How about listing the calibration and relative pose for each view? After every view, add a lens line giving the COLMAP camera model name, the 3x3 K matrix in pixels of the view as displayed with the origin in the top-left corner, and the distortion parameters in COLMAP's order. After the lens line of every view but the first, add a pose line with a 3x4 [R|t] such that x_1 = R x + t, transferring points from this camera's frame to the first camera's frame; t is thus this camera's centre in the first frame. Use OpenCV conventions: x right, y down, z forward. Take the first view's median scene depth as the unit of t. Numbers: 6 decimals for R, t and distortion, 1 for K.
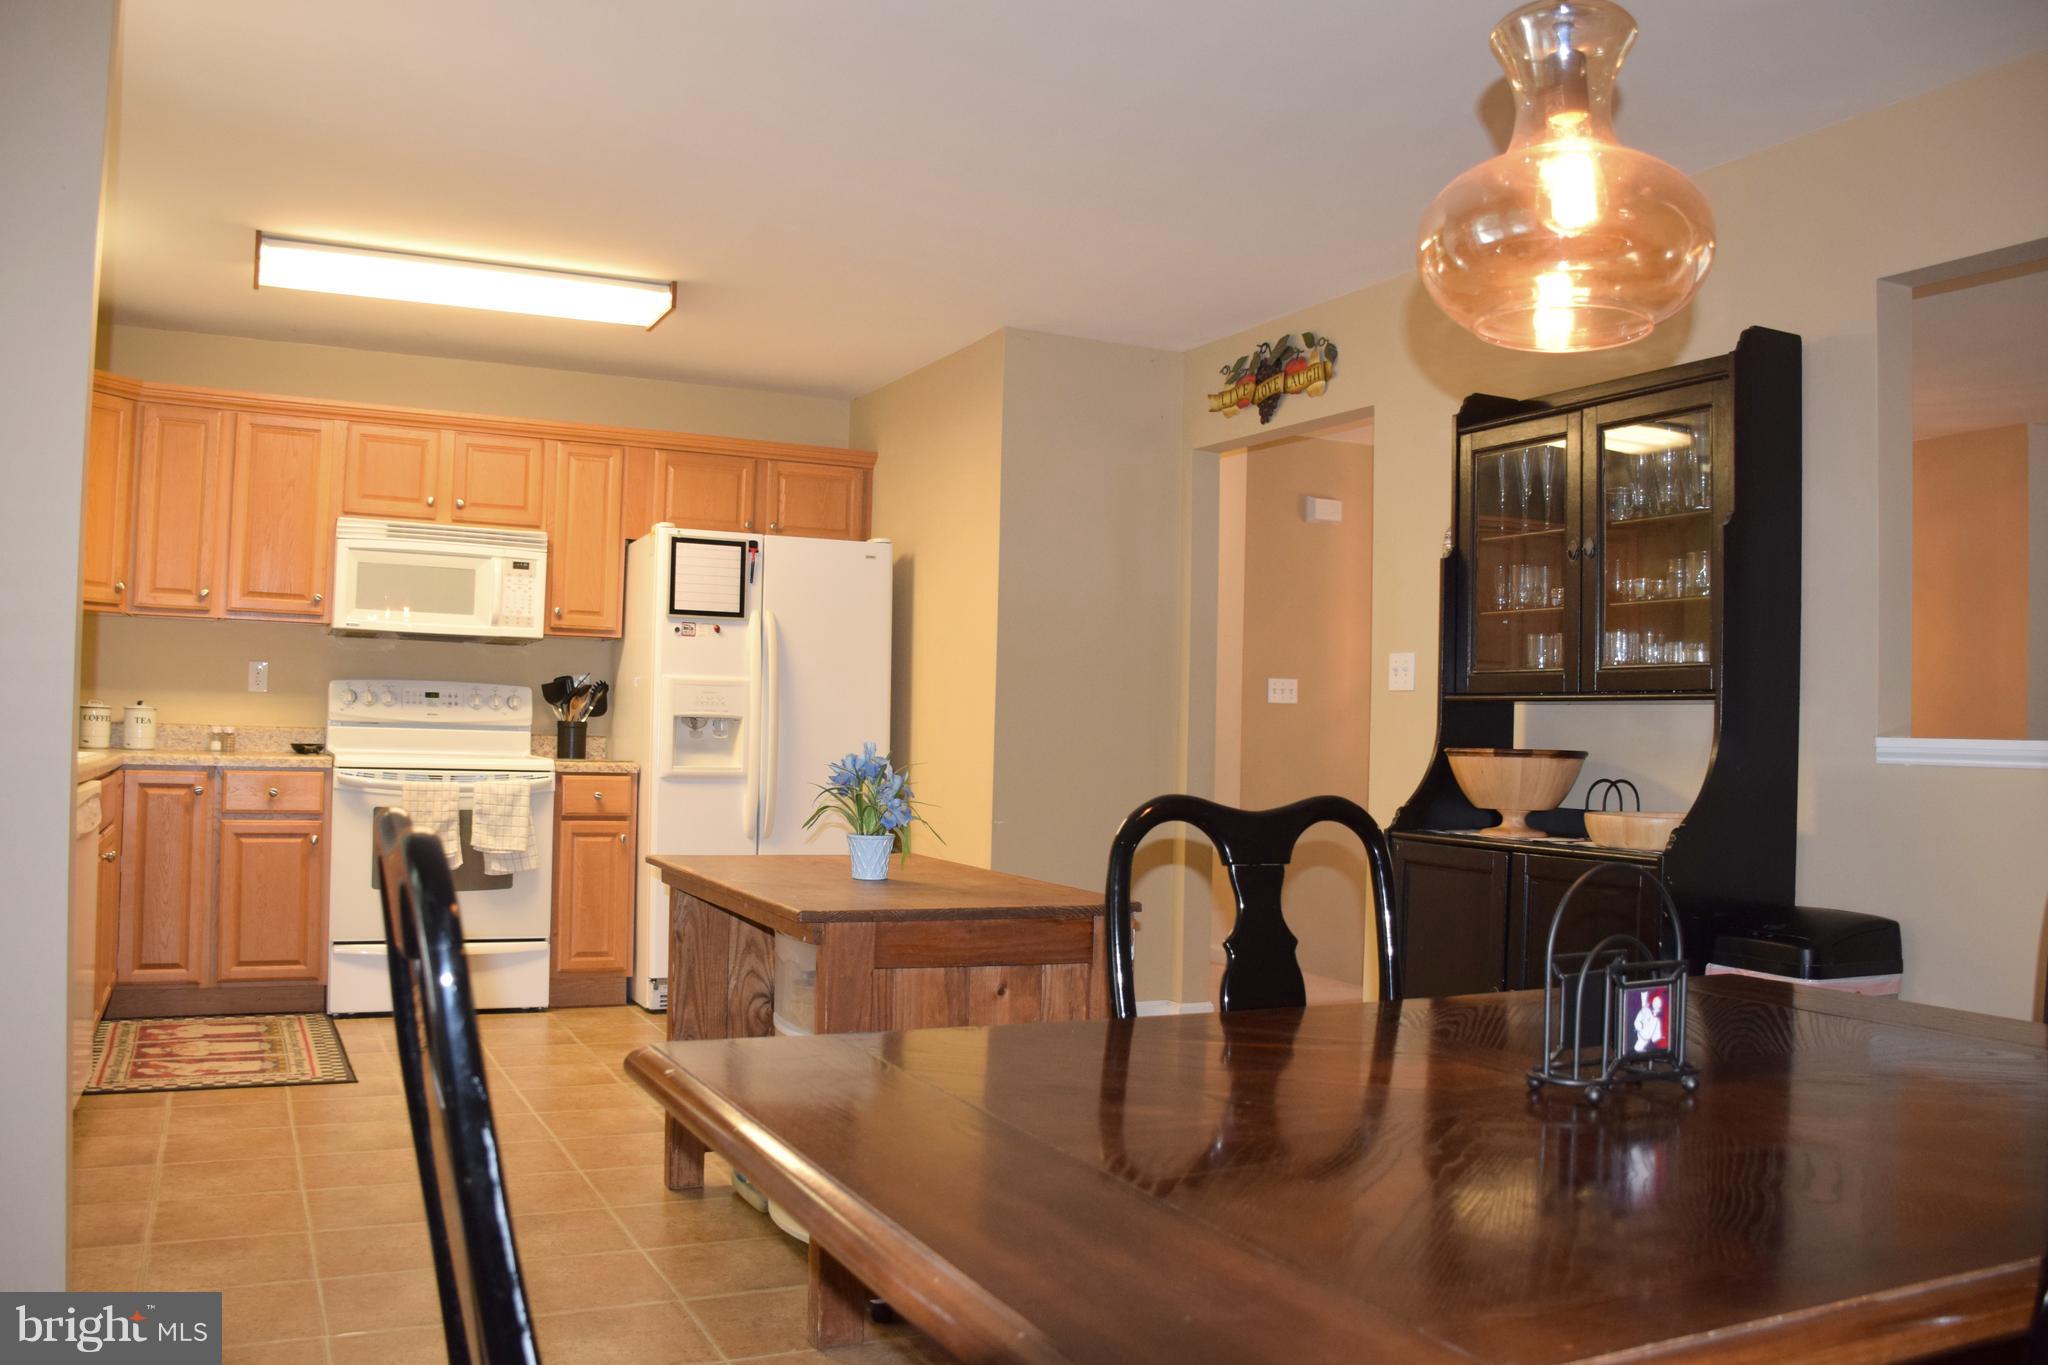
lens RADIAL K [[1711.4, 0, 1024.0], [0, 1711.4, 682.5], [0, 0, 1]] dist [-0.116972, 0.004757]
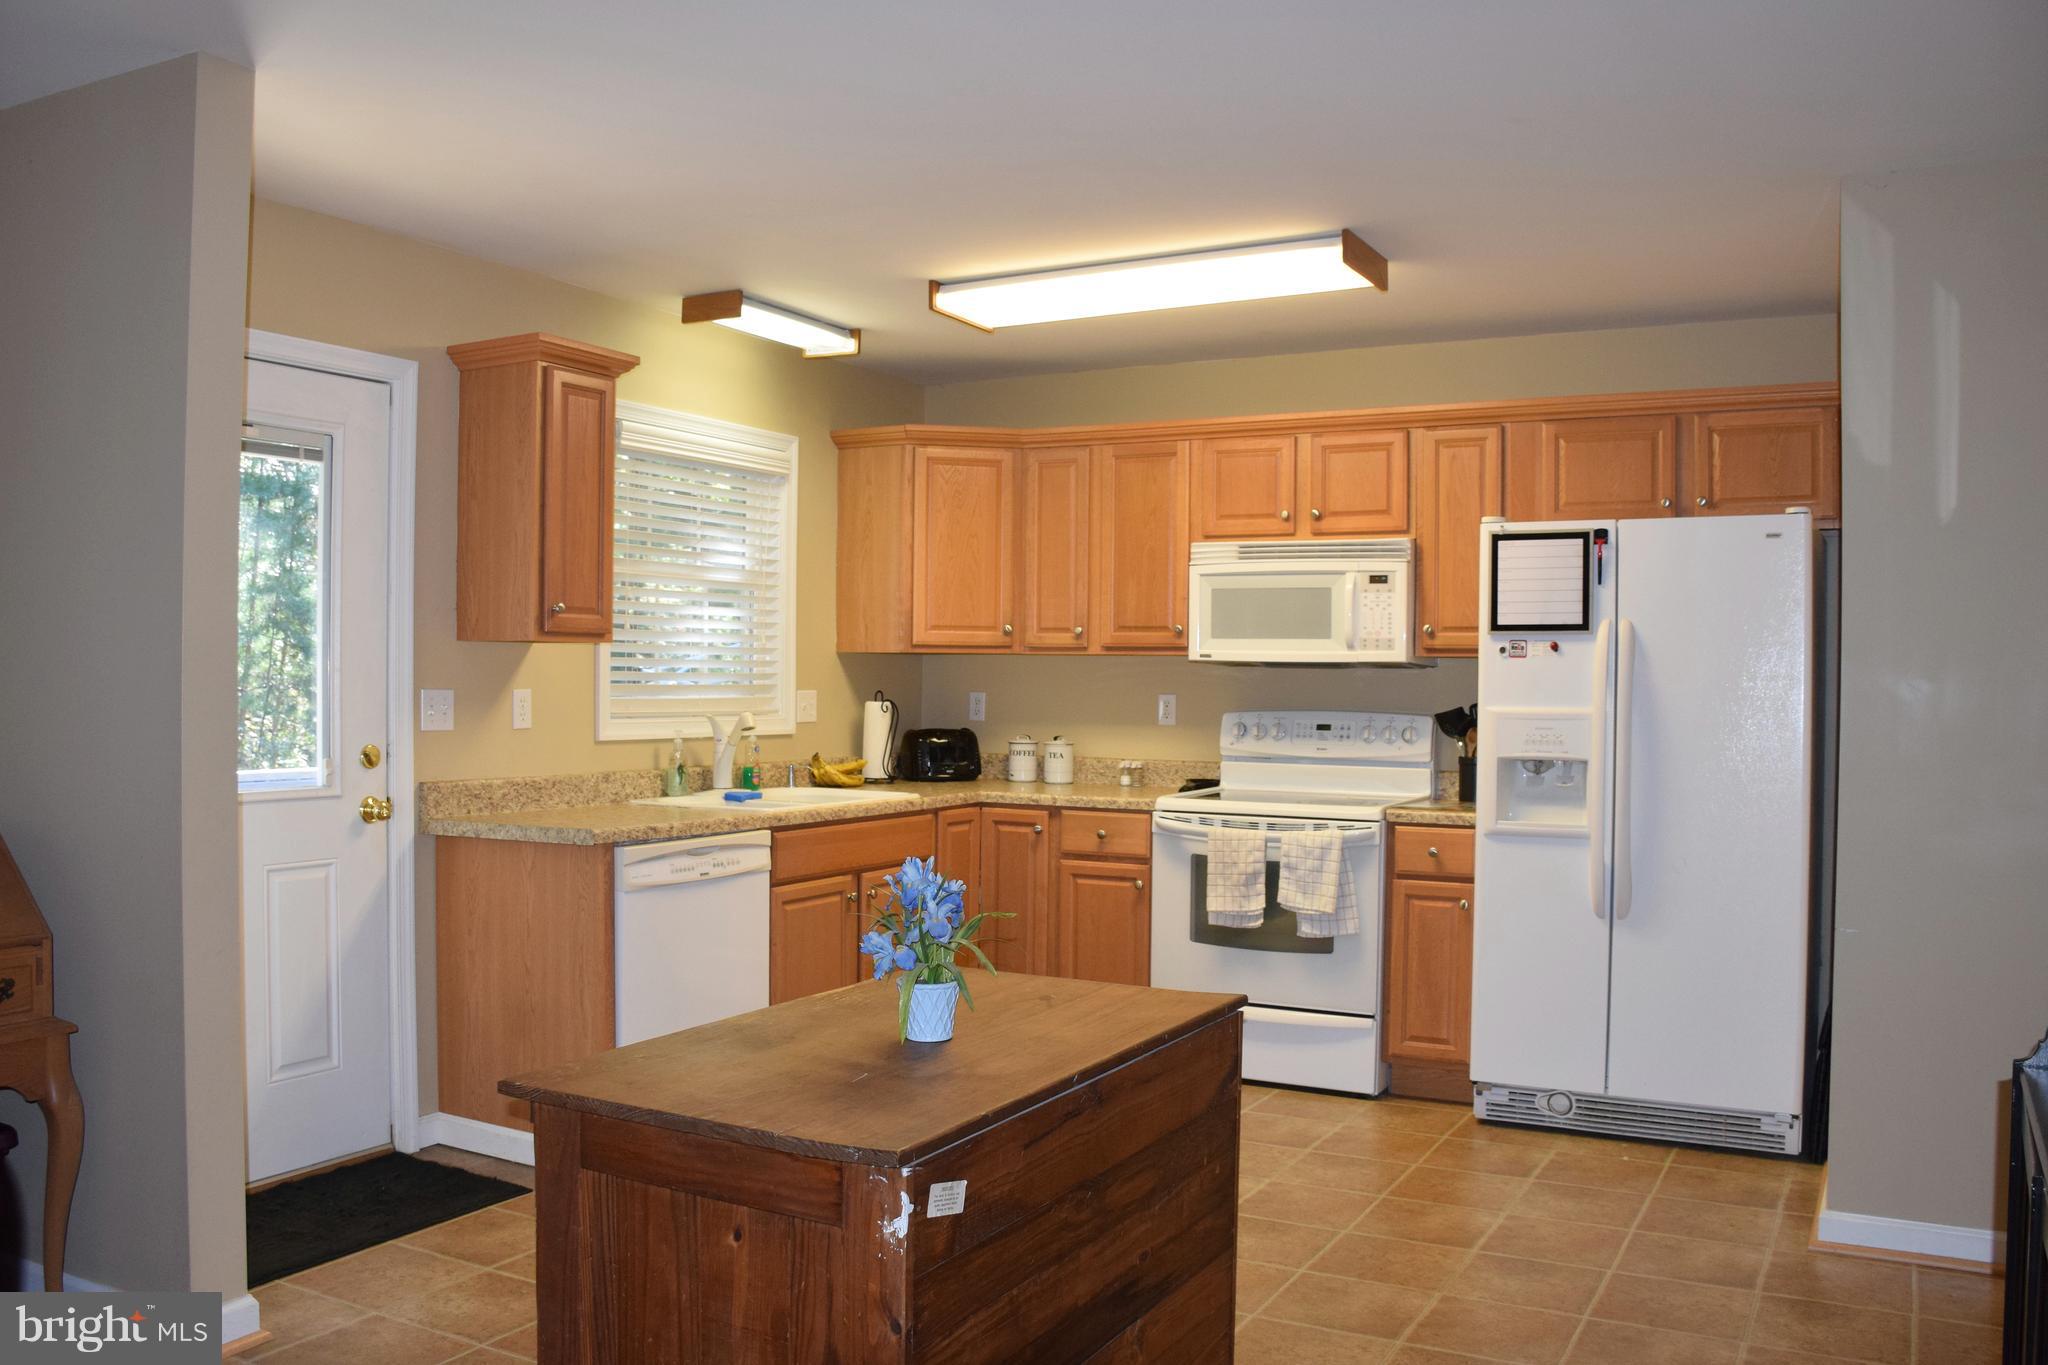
lens RADIAL K [[1711.4, 0, 1024.0], [0, 1711.4, 682.5], [0, 0, 1]] dist [-0.116972, 0.004757]
pose [[0.573159, -0.016243, -0.819283, 0.316488], [0.030089, 0.999546, 0.001234, -0.023341], [0.818891, -0.025359, 0.573388, 0.358228]]
